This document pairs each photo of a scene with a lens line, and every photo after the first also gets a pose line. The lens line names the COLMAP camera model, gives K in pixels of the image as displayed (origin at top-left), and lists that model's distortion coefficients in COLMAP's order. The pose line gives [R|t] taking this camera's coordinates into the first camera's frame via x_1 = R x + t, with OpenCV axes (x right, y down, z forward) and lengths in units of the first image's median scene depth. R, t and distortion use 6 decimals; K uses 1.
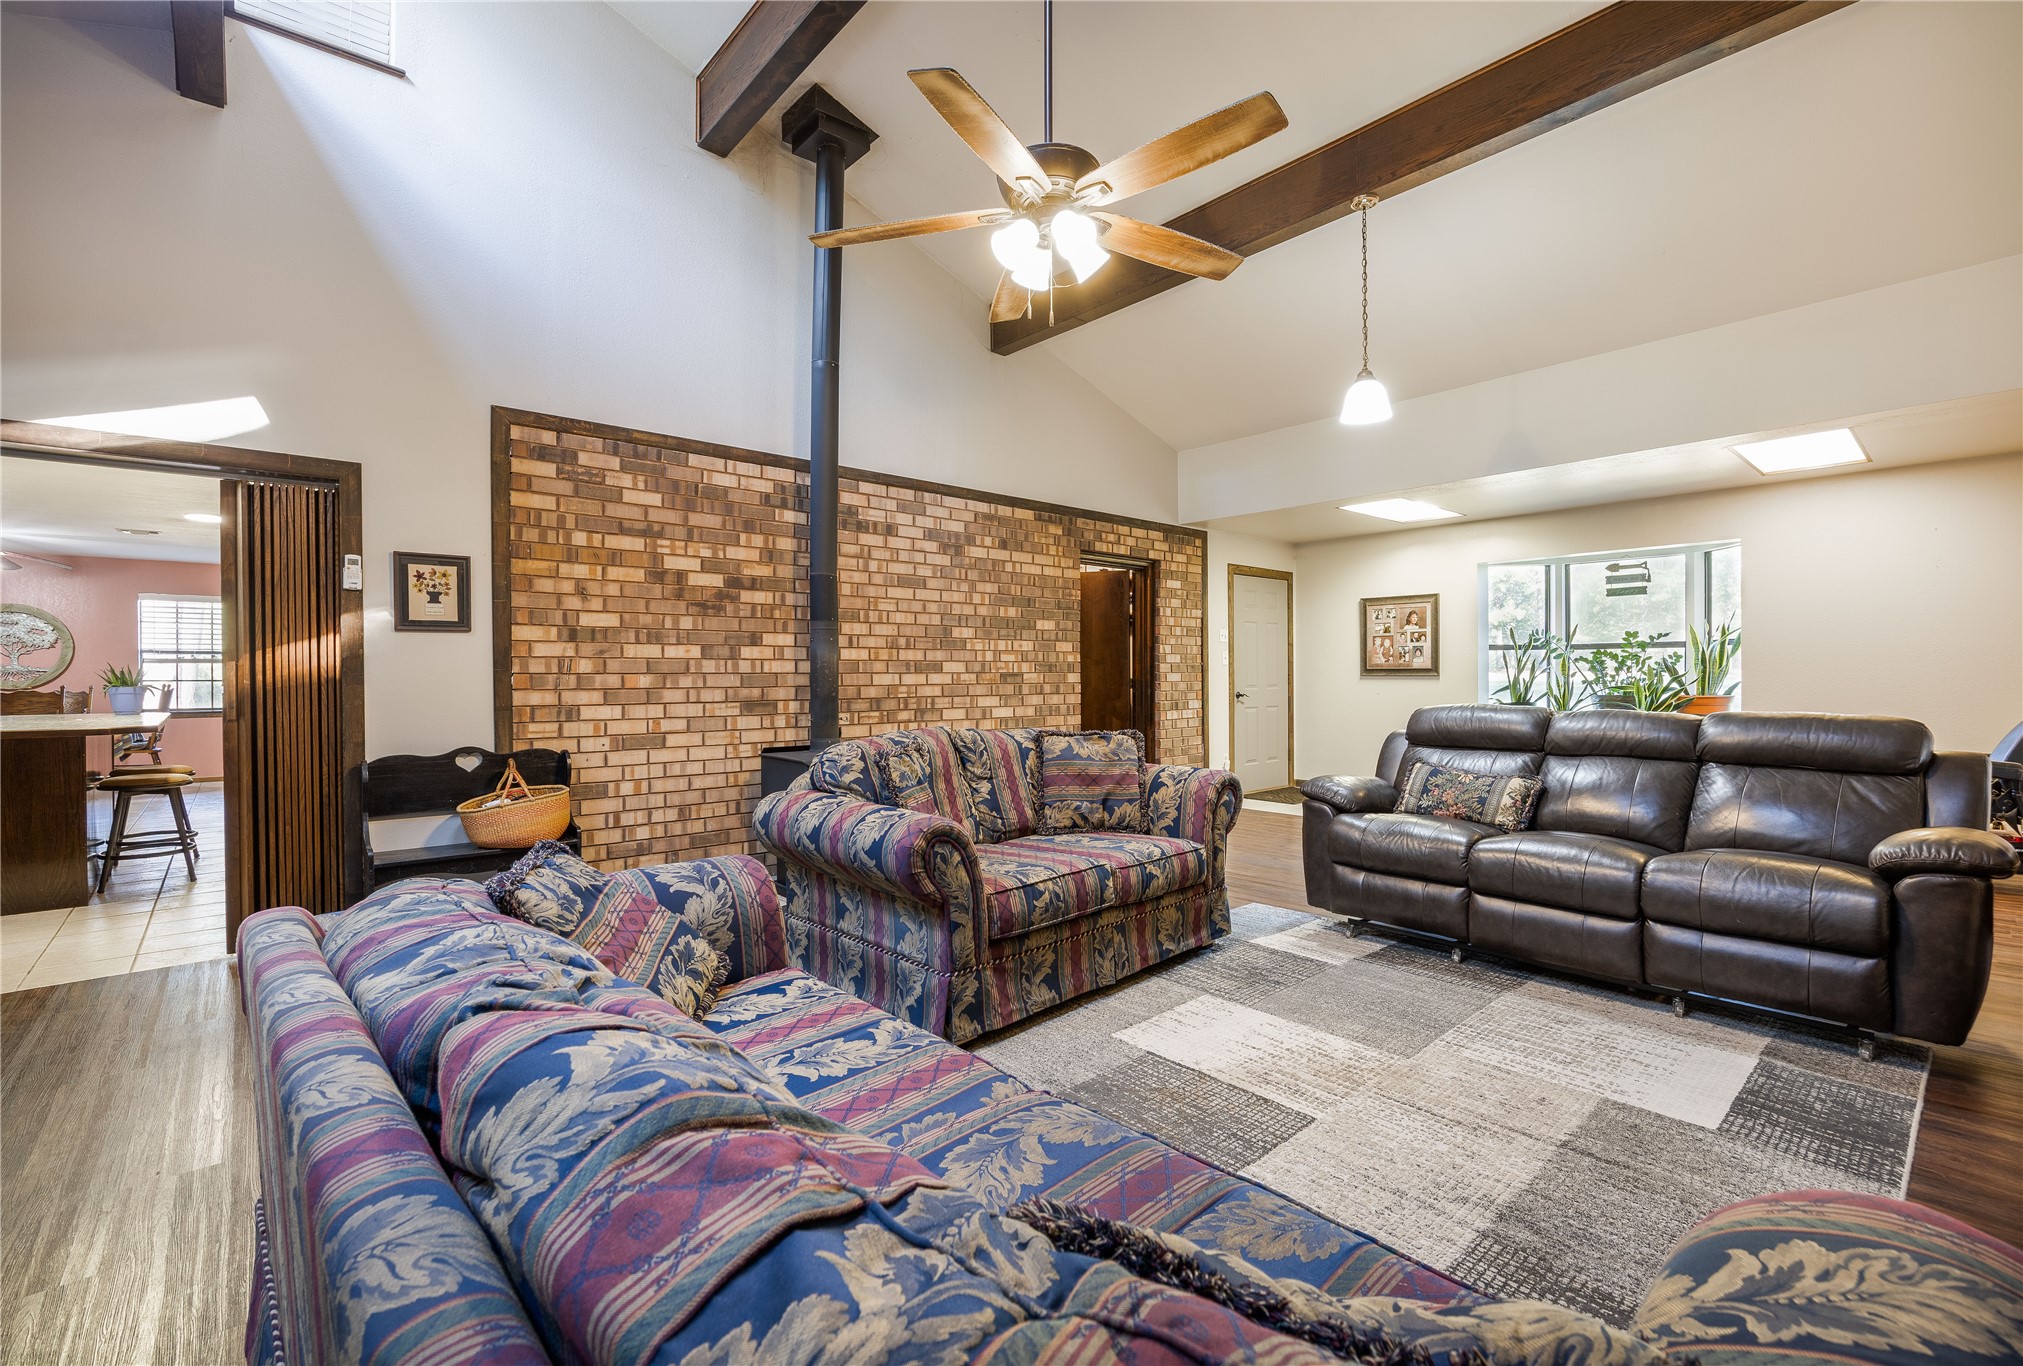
lens RADIAL K [[851.1, 0, 1006.6], [0, 851.1, 681.9], [0, 0, 1]] dist [-0.011674, -0.000018]
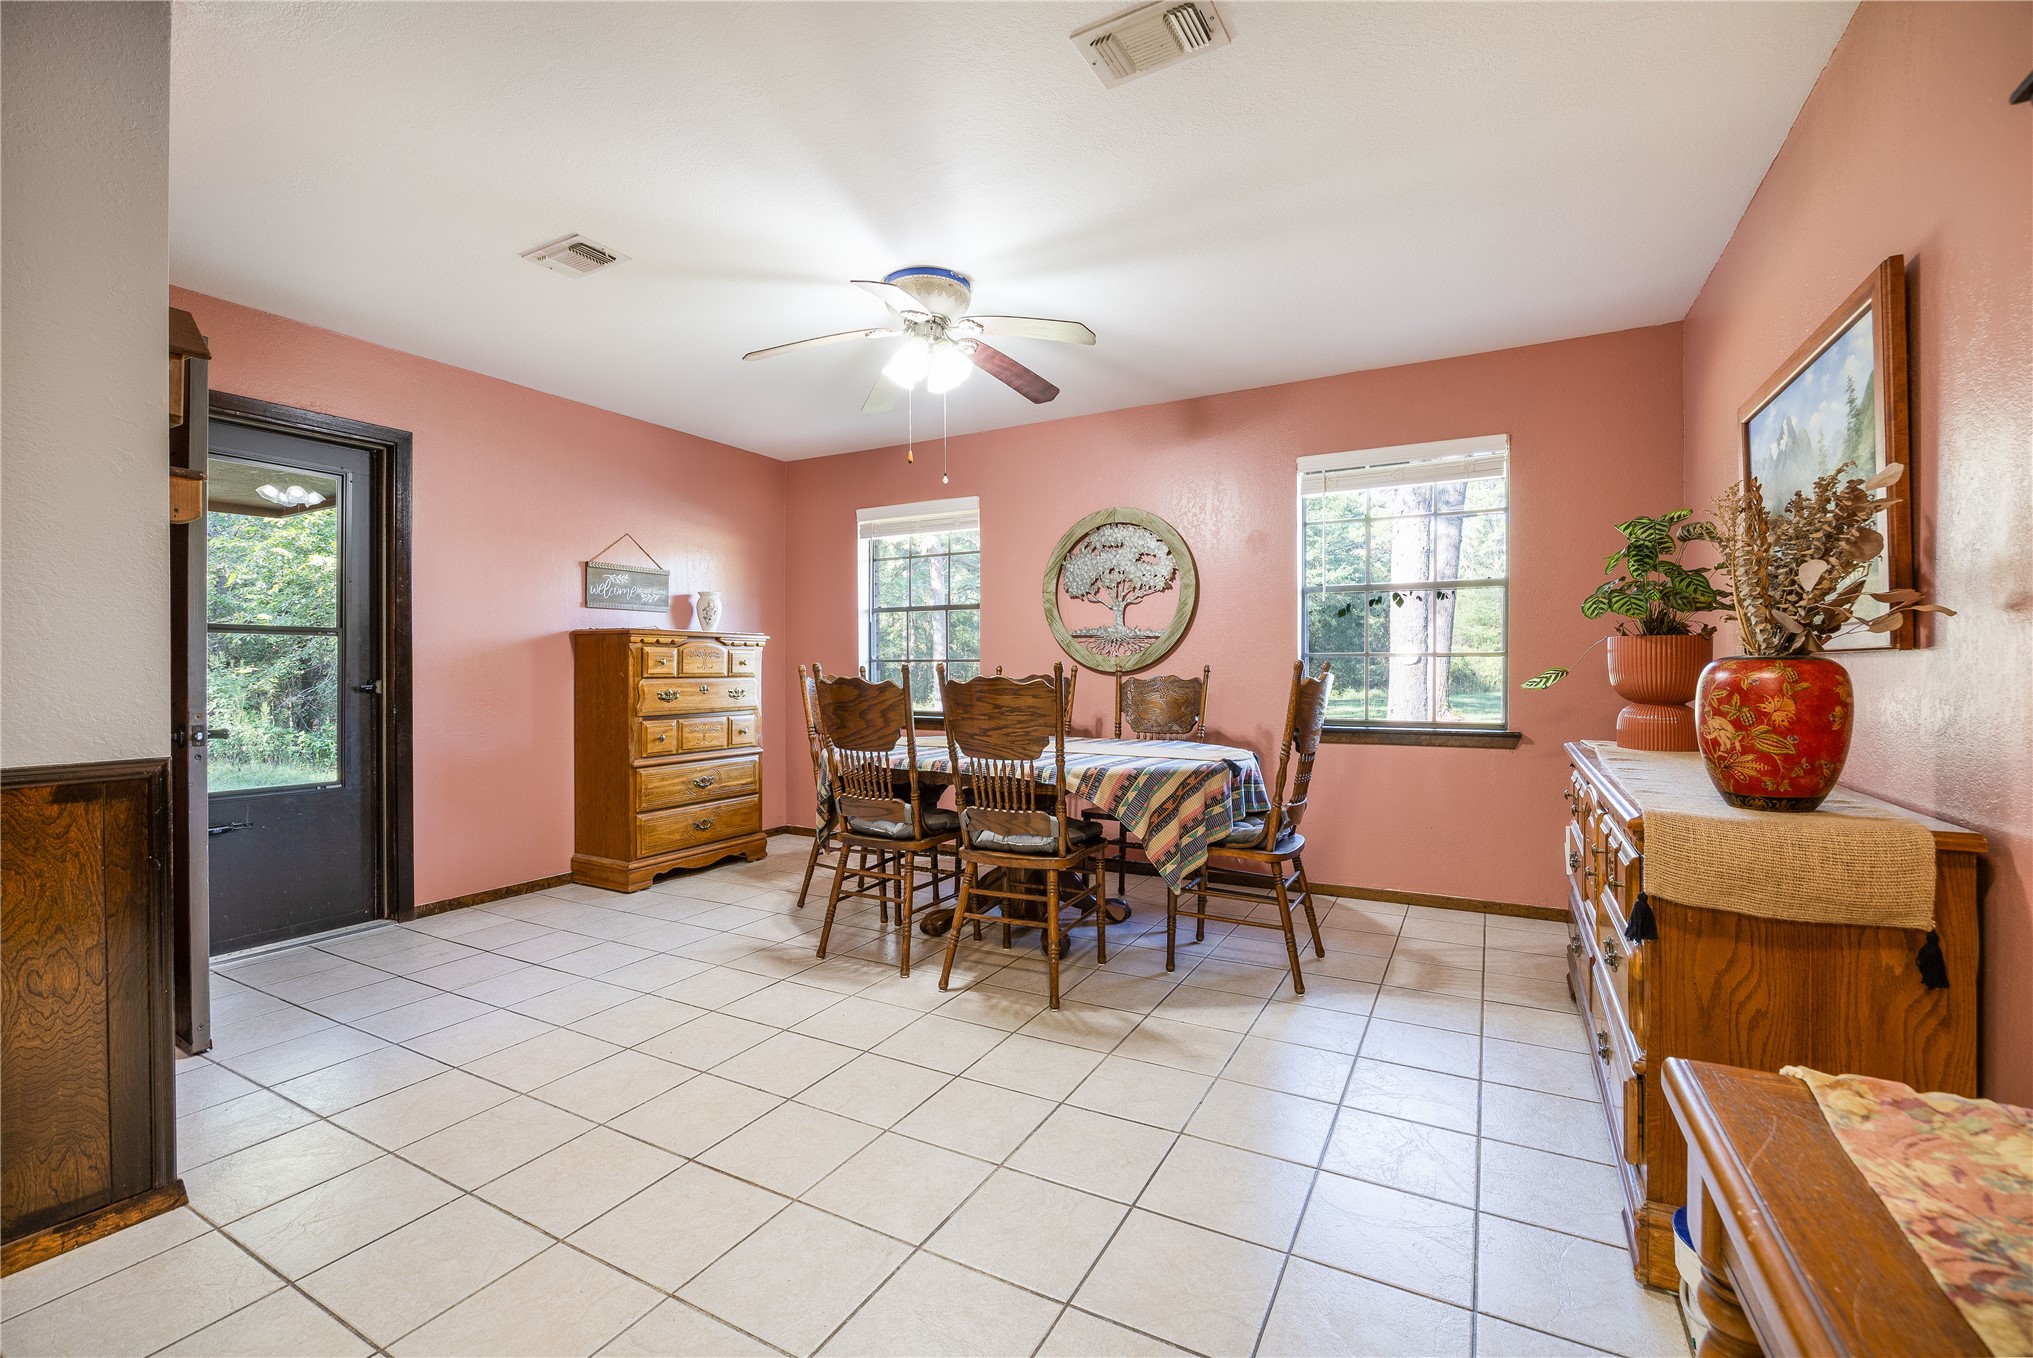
lens RADIAL K [[855.3, 0, 1021.1], [0, 855.3, 672.2], [0, 0, 1]] dist [-0.011674, -0.000018]
pose [[0.325388, 0.012144, -0.945503, -0.688427], [-0.007725, 0.999918, 0.010184, 0.004098], [0.945549, 0.003990, 0.325455, 0.755040]]
